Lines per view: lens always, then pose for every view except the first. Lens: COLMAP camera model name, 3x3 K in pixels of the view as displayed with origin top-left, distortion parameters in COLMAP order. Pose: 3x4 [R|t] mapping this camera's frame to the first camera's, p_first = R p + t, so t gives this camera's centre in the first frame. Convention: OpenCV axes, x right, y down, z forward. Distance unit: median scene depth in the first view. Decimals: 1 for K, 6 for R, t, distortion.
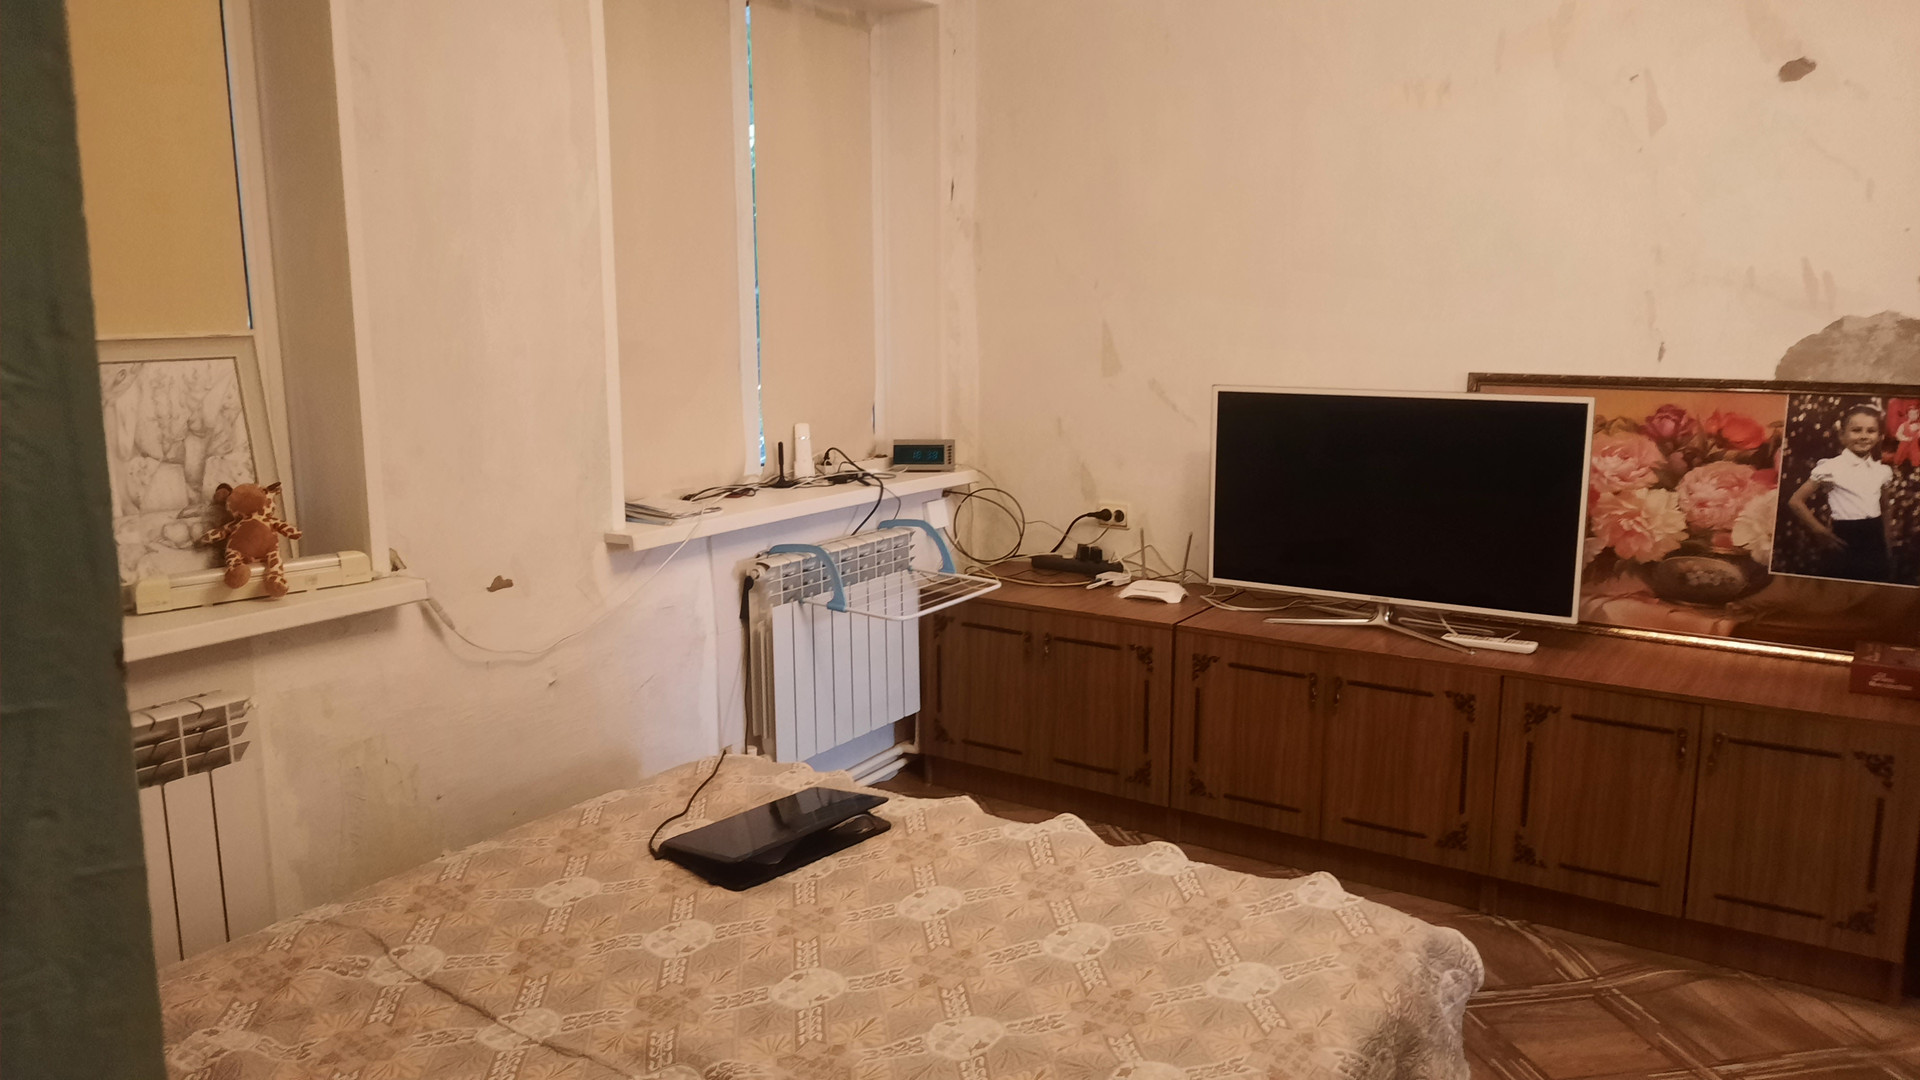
lens RADIAL K [[1426.6, 0, 959.9], [0, 1426.6, 537.4], [0, 0, 1]] dist [0.062026, -0.069911]
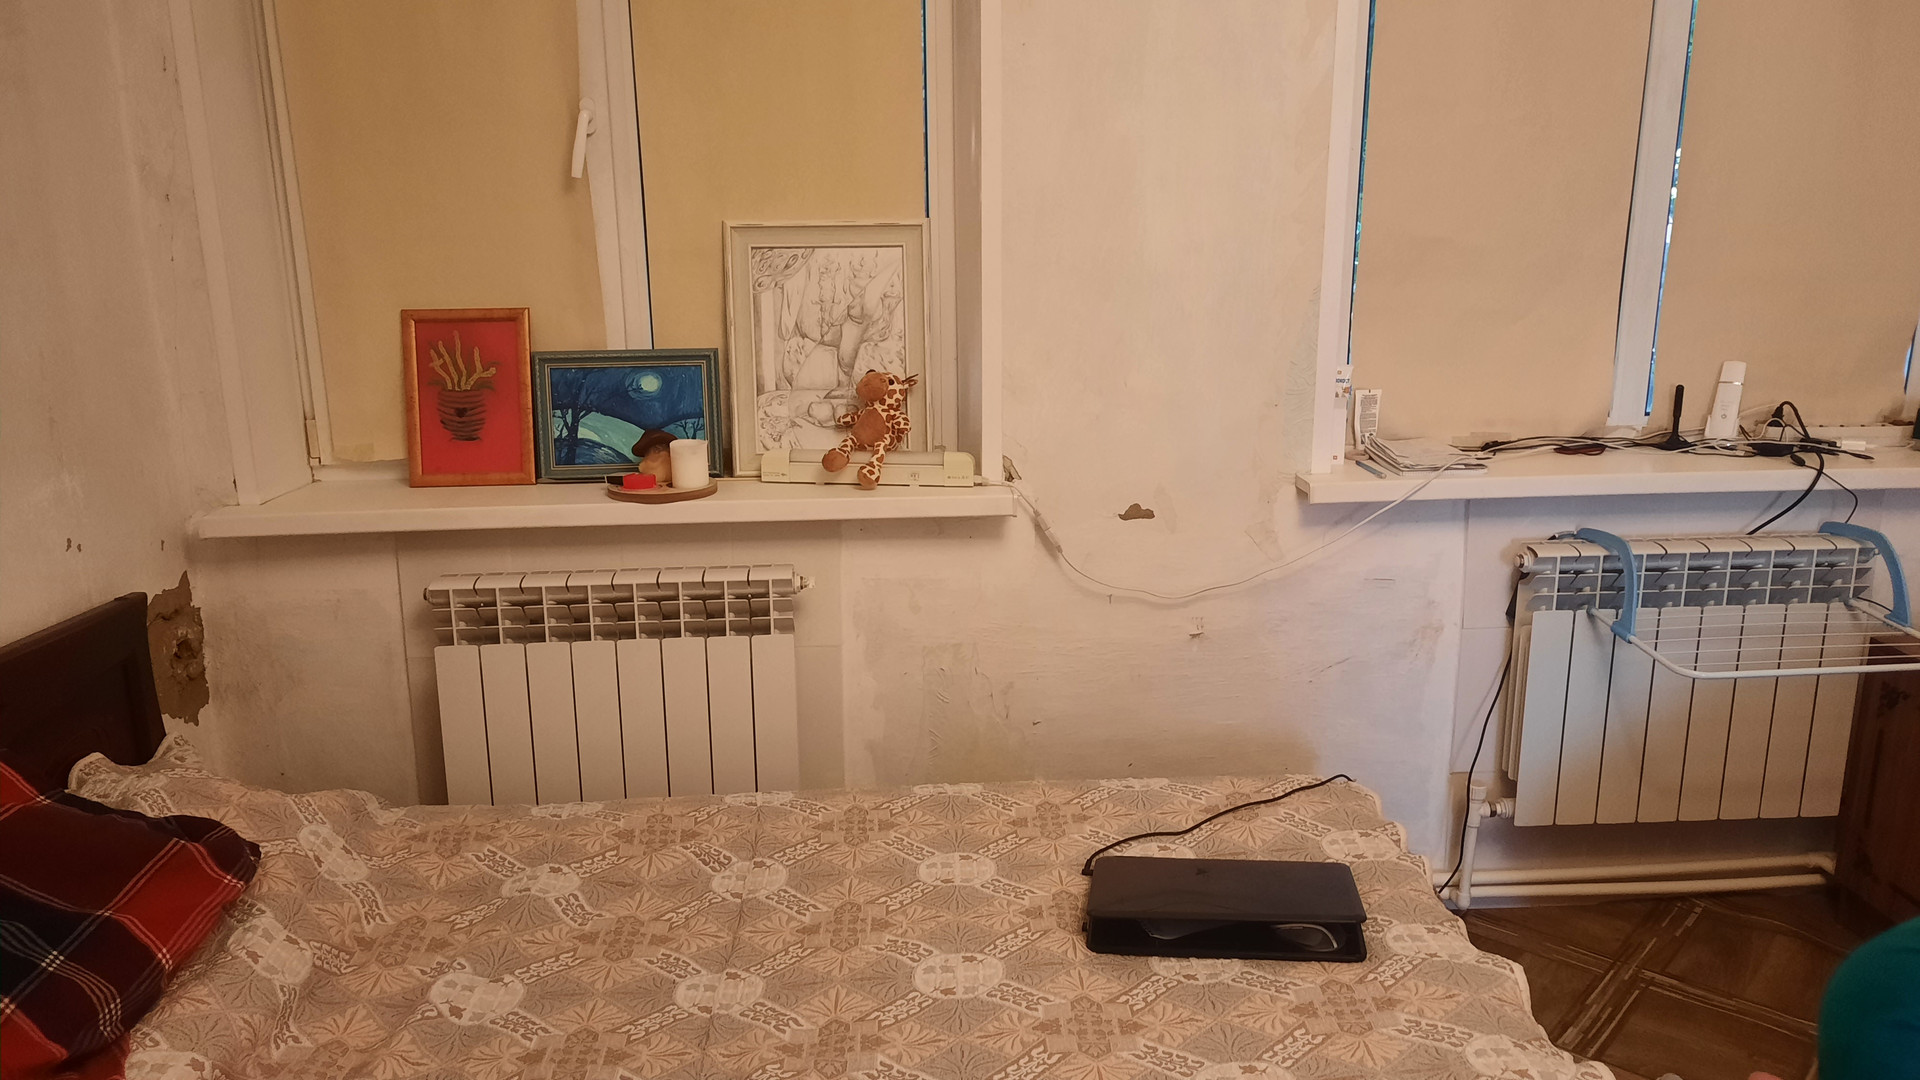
lens RADIAL K [[1426.6, 0, 960.0], [0, 1426.6, 542.1], [0, 0, 1]] dist [0.062026, -0.069911]
pose [[0.599490, 0.201470, -0.774611, 0.341947], [-0.129361, 0.979466, 0.154636, -0.081831], [0.789859, 0.007501, 0.613242, 0.418193]]
